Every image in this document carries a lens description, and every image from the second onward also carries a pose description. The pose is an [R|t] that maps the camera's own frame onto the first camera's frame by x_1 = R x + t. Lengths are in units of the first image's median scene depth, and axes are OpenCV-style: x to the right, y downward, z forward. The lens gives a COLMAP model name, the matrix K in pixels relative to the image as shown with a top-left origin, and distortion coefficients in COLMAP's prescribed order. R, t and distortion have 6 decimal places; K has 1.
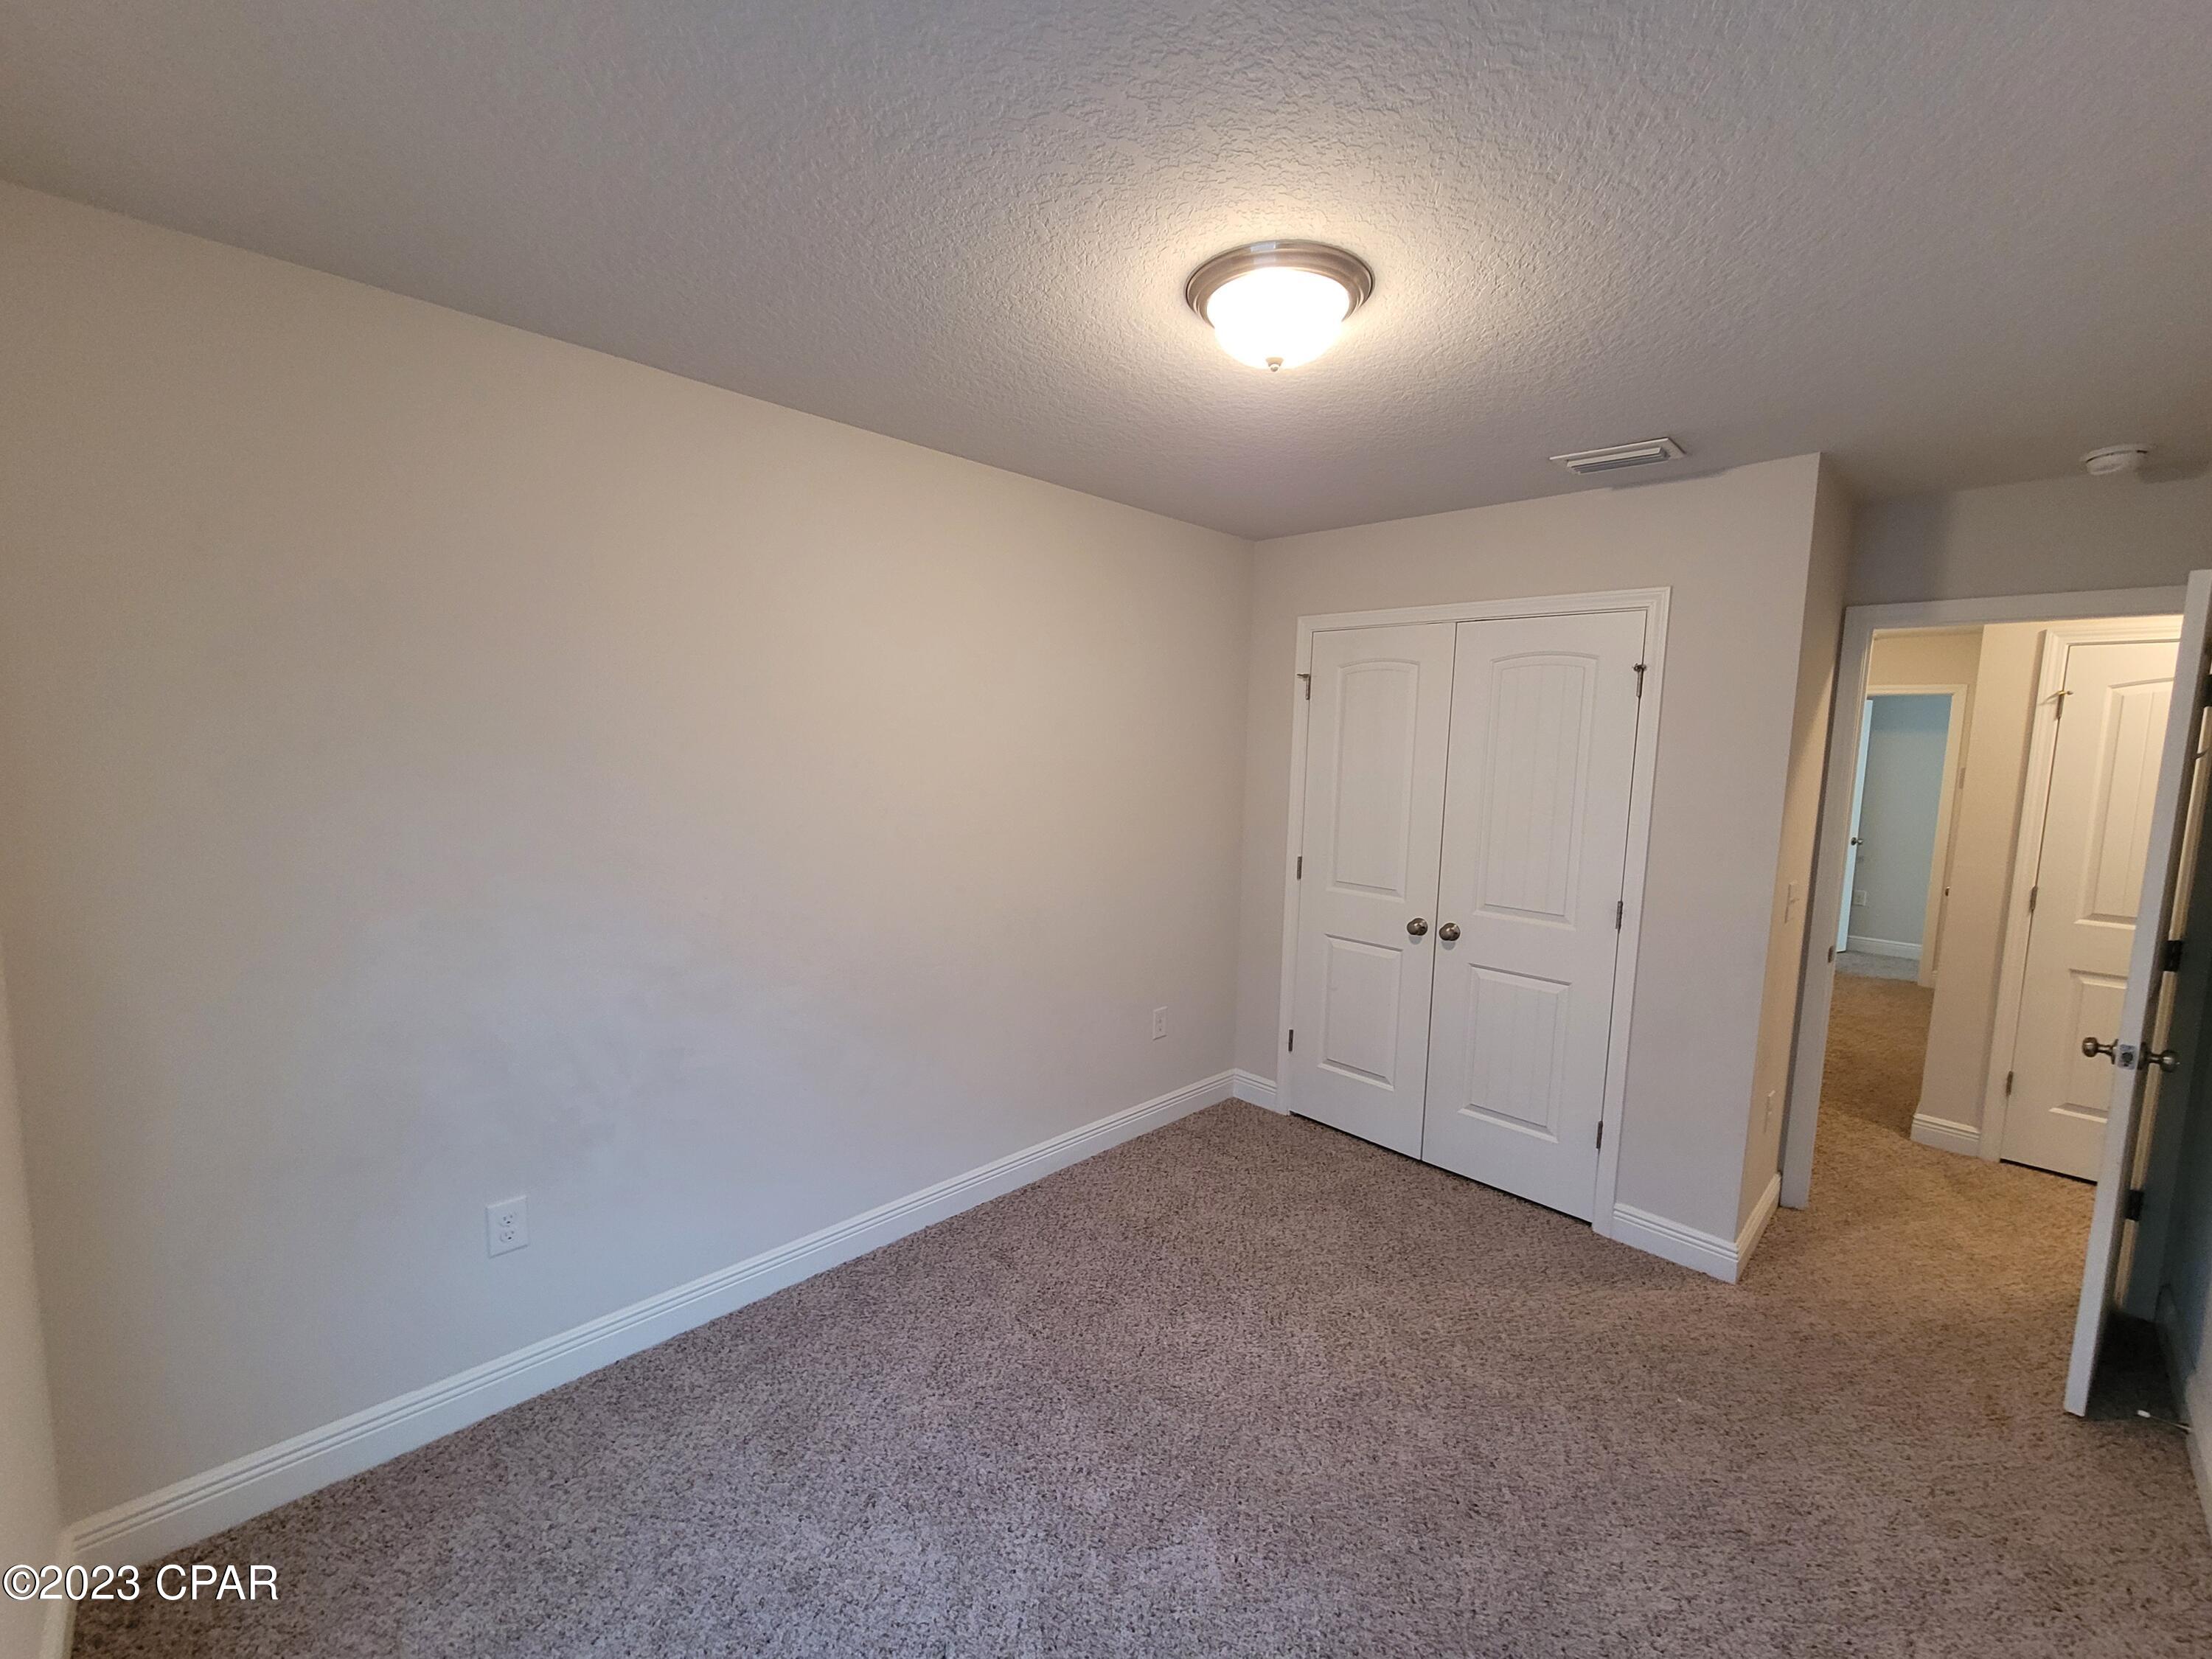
lens RADIAL K [[897.8, 0, 1115.7], [0, 897.8, 837.3], [0, 0, 1]] dist [-0.008943, 0.000453]
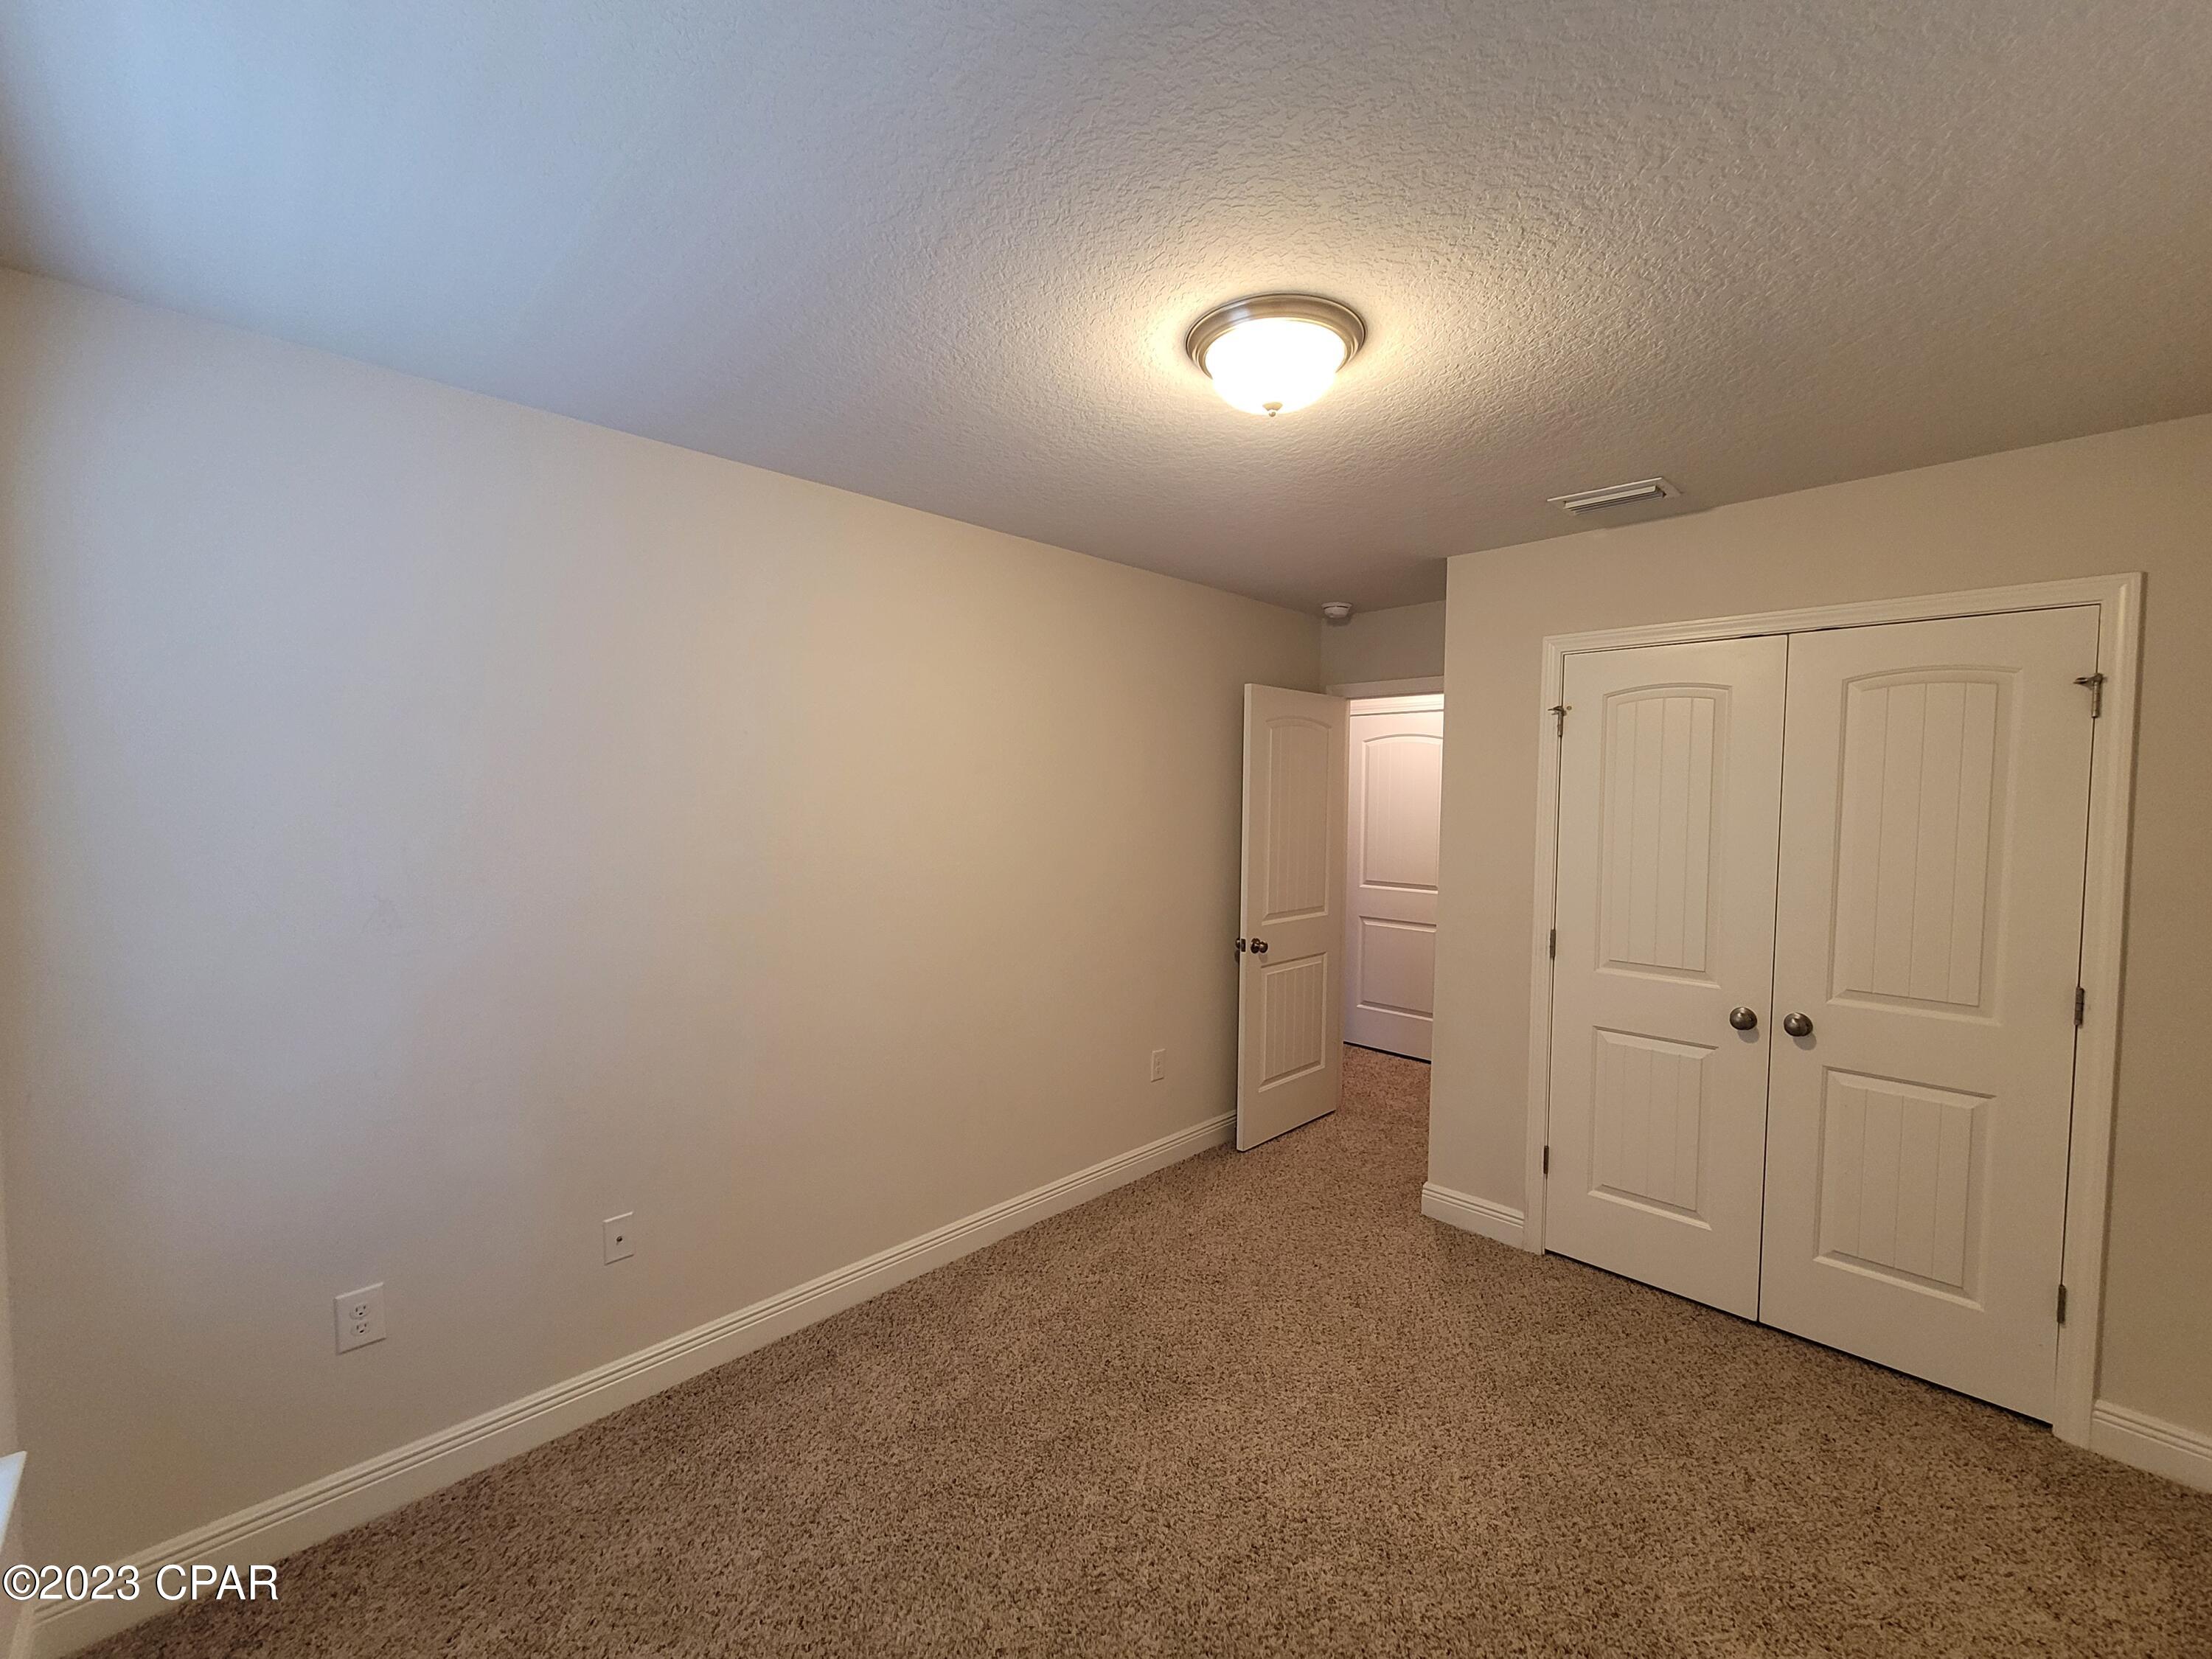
lens RADIAL K [[897.8, 0, 1115.7], [0, 897.8, 837.3], [0, 0, 1]] dist [-0.008943, 0.000453]
pose [[0.999779, -0.014764, 0.014977, -0.195425], [0.015470, 0.998720, -0.048165, -0.025689], [-0.014247, 0.048386, 0.998727, 0.196064]]
